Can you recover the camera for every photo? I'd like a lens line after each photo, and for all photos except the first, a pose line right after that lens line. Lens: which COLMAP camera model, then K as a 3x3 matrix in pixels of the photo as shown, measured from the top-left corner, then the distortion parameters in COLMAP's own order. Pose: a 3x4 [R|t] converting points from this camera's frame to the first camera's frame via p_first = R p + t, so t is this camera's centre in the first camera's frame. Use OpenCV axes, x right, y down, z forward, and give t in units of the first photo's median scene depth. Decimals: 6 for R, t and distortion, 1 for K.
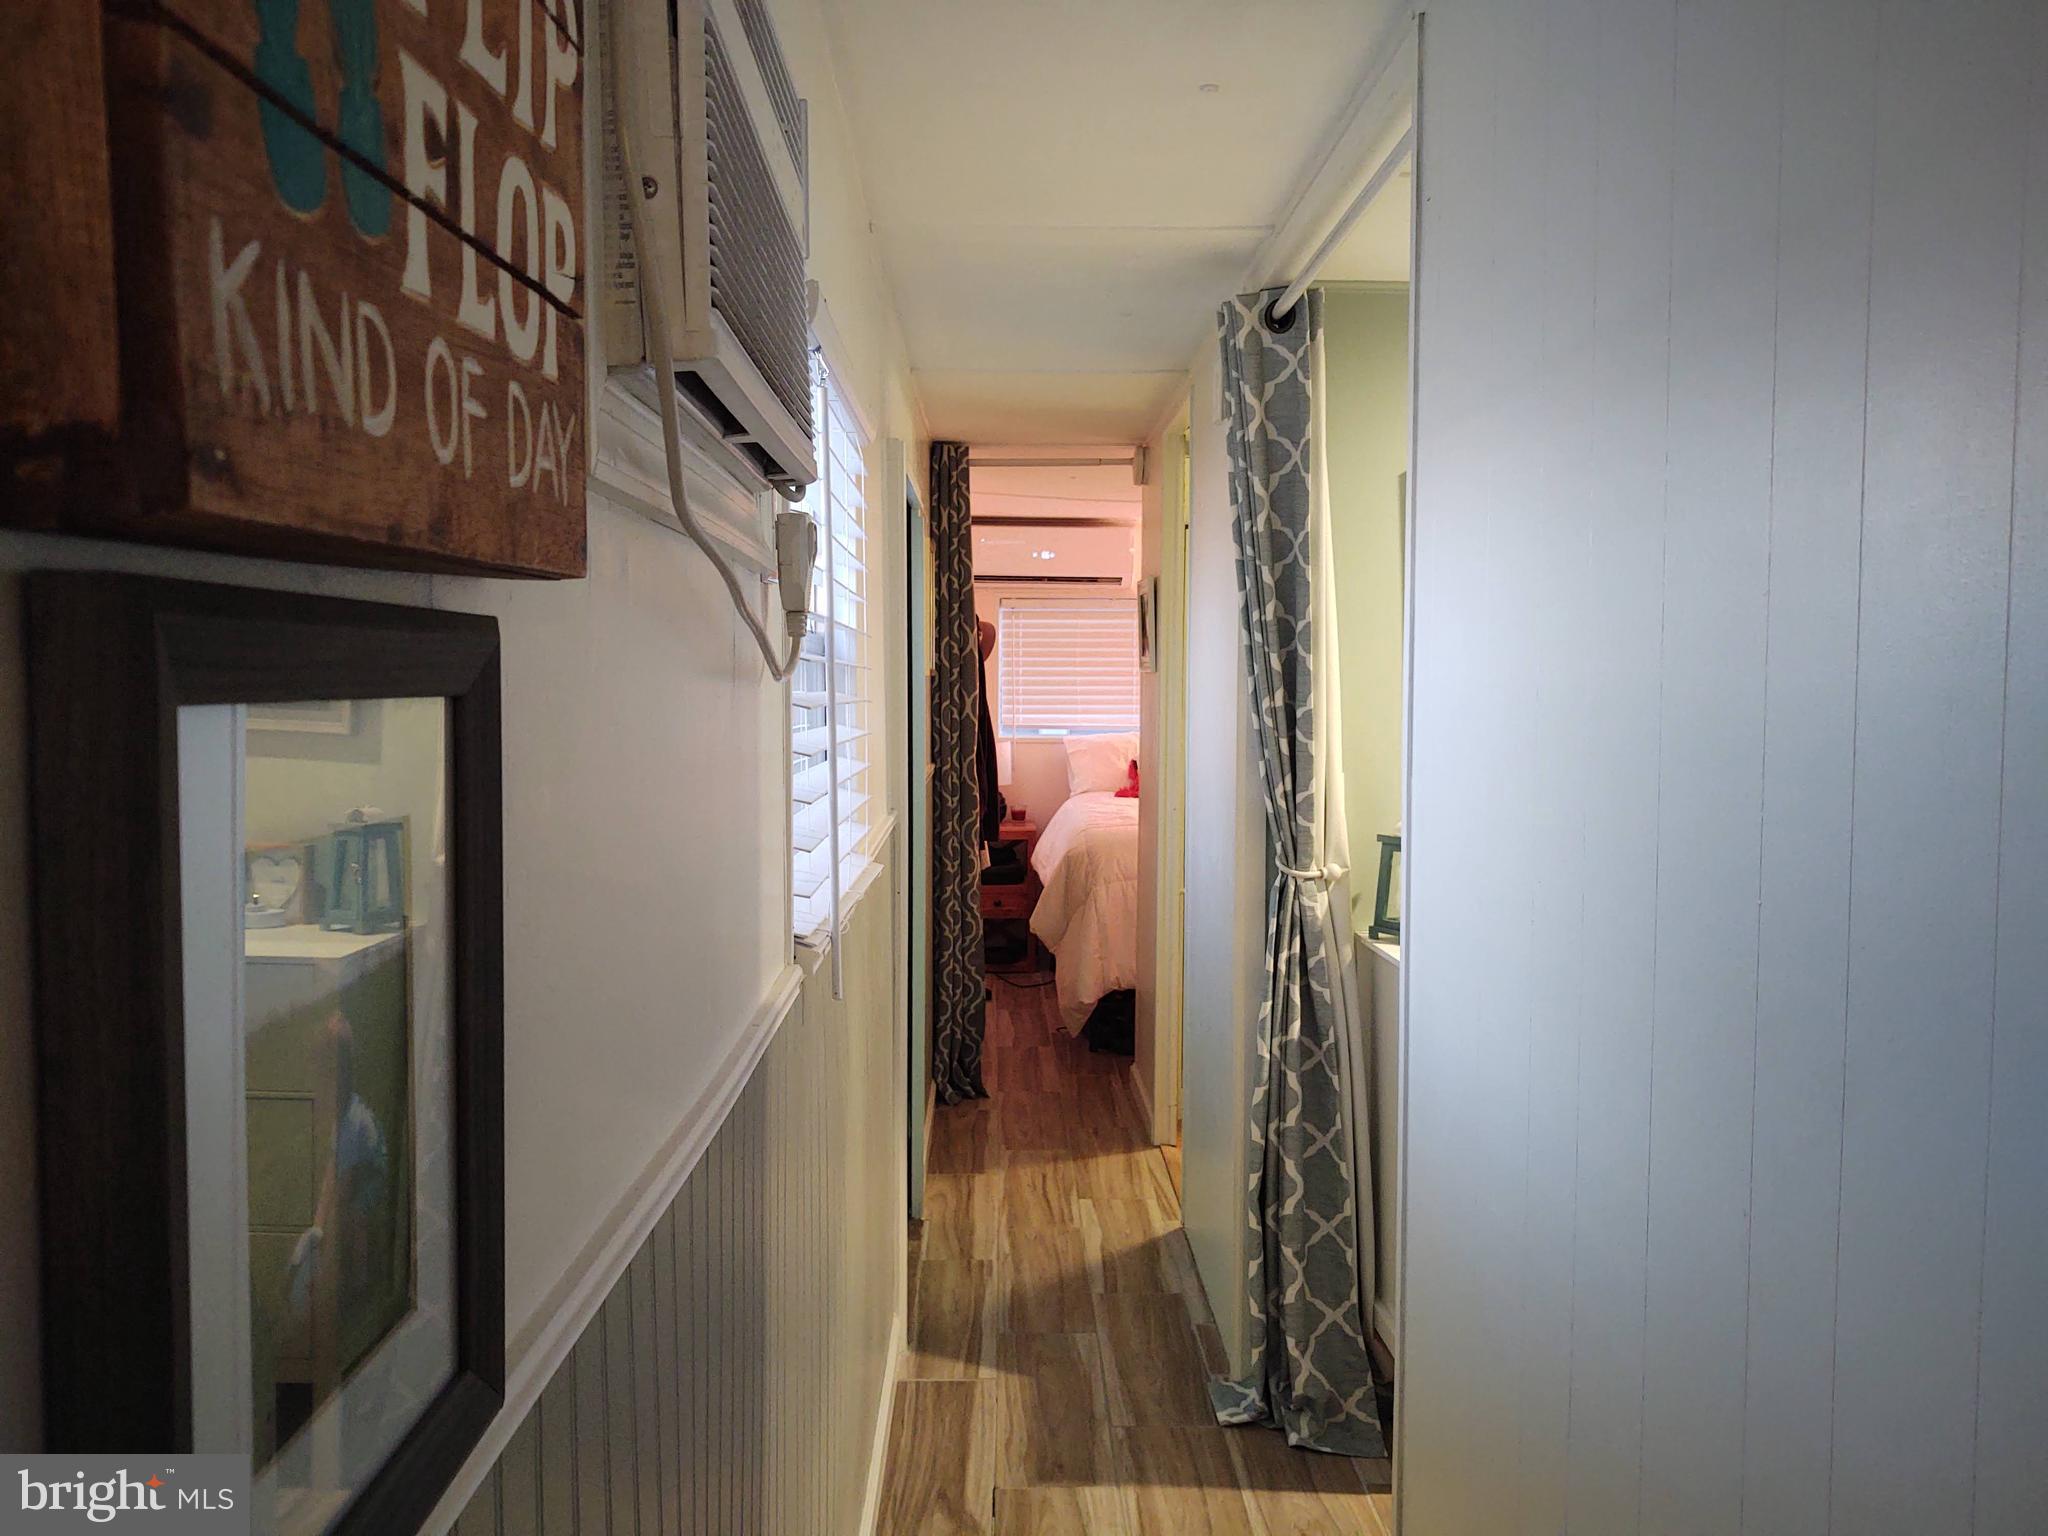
lens RADIAL K [[1575.1, 0, 1022.8], [0, 1575.1, 778.6], [0, 0, 1]] dist [0.077848, -0.077632]
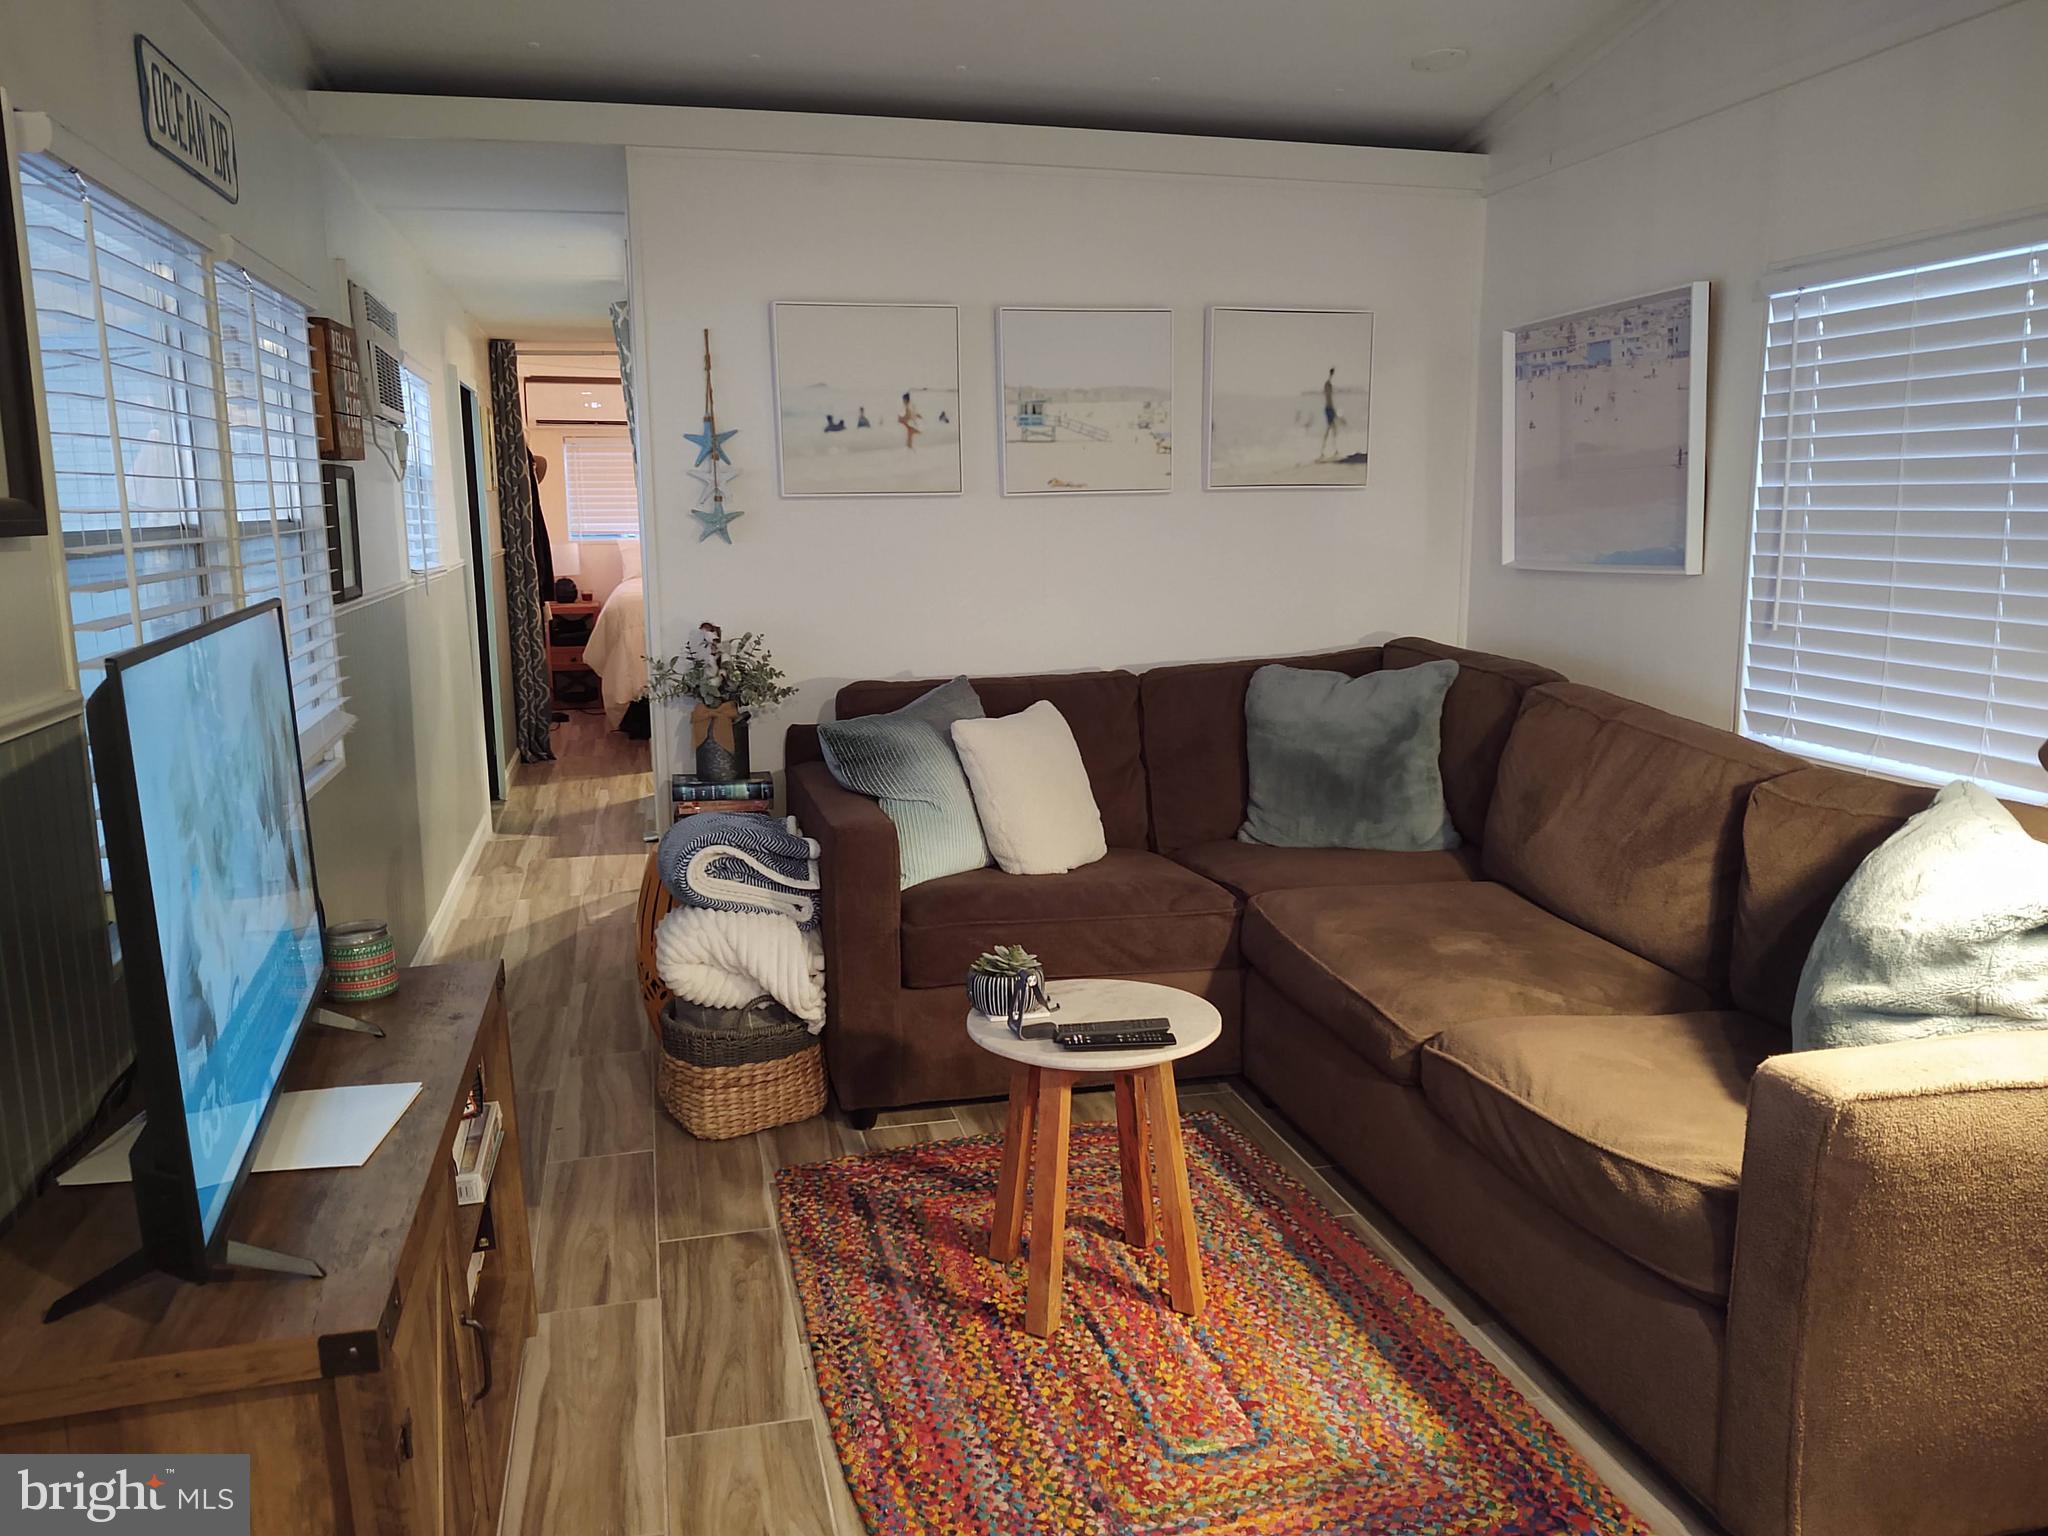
lens RADIAL K [[1575.1, 0, 1022.8], [0, 1575.1, 778.6], [0, 0, 1]] dist [0.077848, -0.077632]
pose [[0.975643, -0.051524, 0.213230, 0.090190], [0.028309, 0.993469, 0.110532, 0.053087], [-0.217532, -0.101803, 0.970730, -0.621038]]
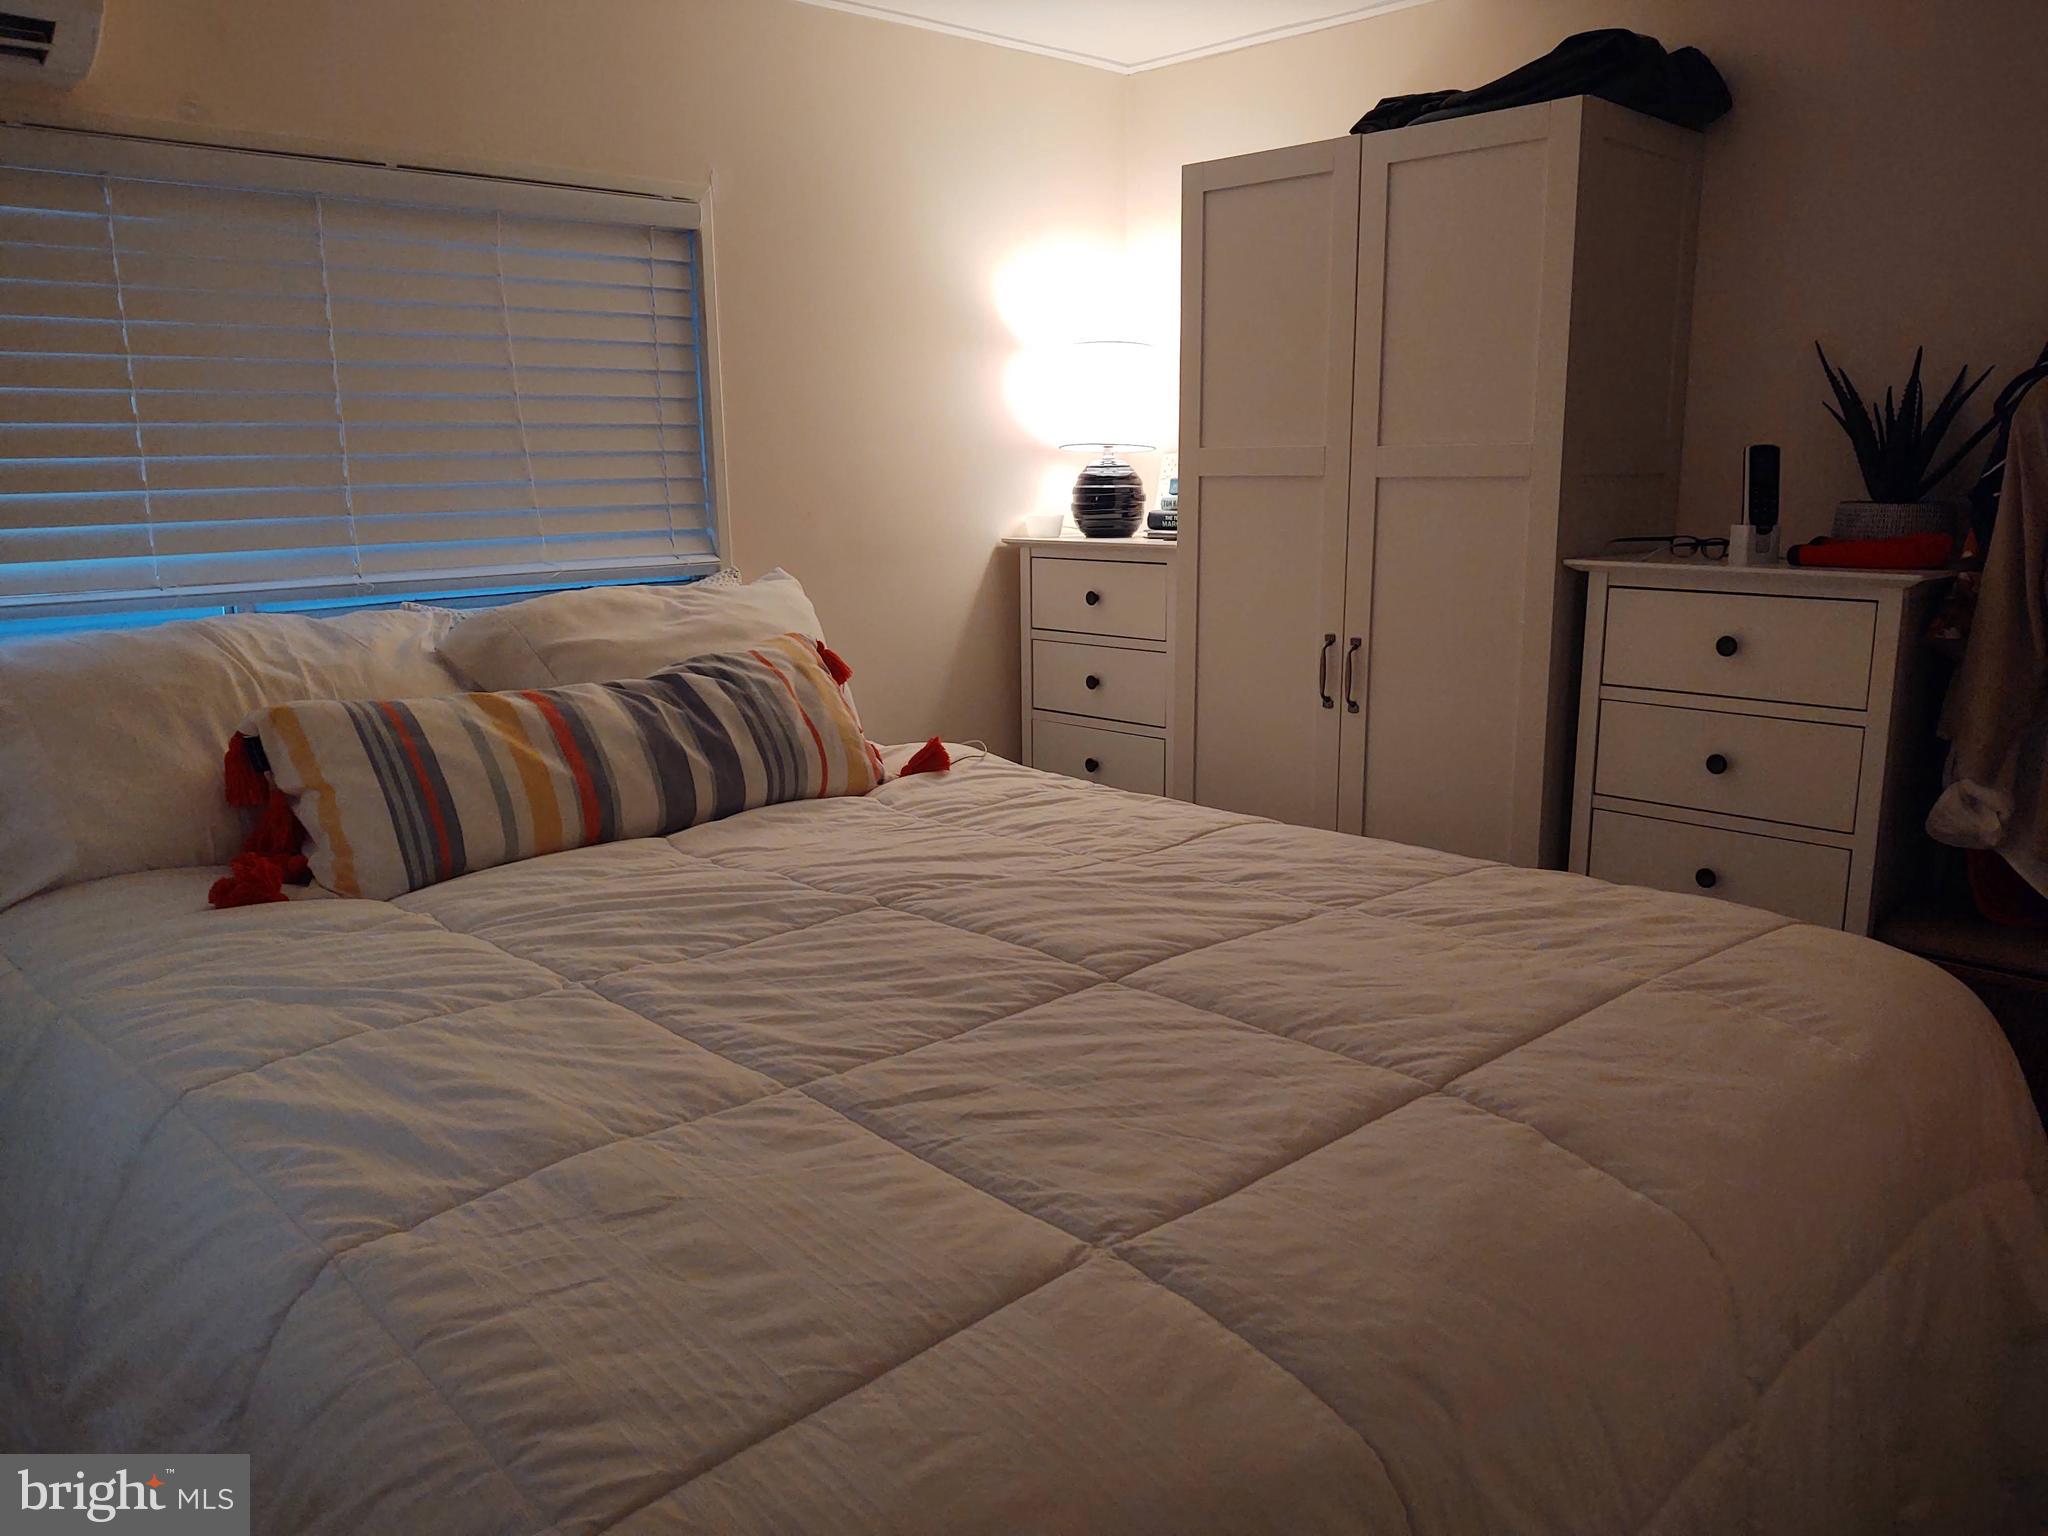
lens RADIAL K [[1573.2, 0, 1024.0], [0, 1573.2, 768.0], [0, 0, 1]] dist [0.229871, -0.647150]
pose [[0.741819, -0.142376, 0.655312, -0.011196], [0.060110, 0.987386, 0.146479, -0.050091], [-0.667901, -0.069270, 0.741020, 0.938927]]
